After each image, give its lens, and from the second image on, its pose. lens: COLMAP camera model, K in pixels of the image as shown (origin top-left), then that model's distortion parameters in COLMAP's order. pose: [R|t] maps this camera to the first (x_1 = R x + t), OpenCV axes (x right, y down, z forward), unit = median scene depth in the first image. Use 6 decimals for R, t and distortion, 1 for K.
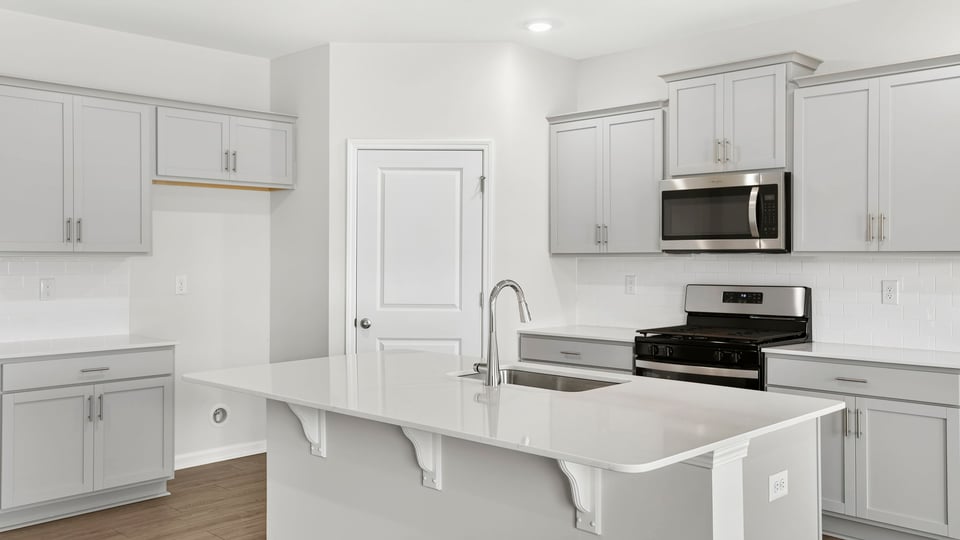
lens RADIAL K [[835.3, 0, 457.8], [0, 835.3, 256.5], [0, 0, 1]] dist [0.032112, -0.010650]
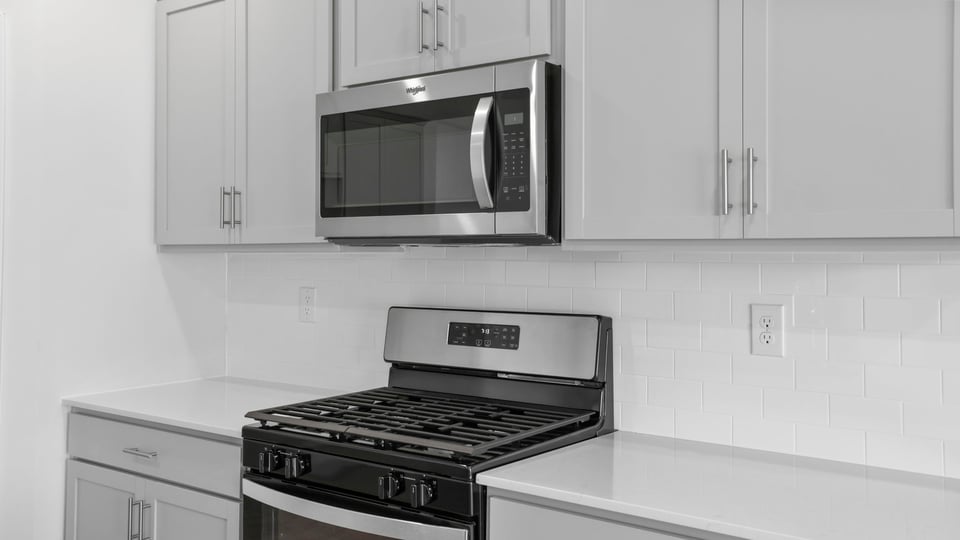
lens RADIAL K [[835.3, 0, 453.6], [0, 835.3, 241.9], [0, 0, 1]] dist [0.032112, -0.010650]
pose [[0.992329, 0.001974, 0.123610, 0.272784], [-0.000631, 0.999940, -0.010904, -0.000285], [-0.123625, 0.010742, 0.992271, 0.538690]]
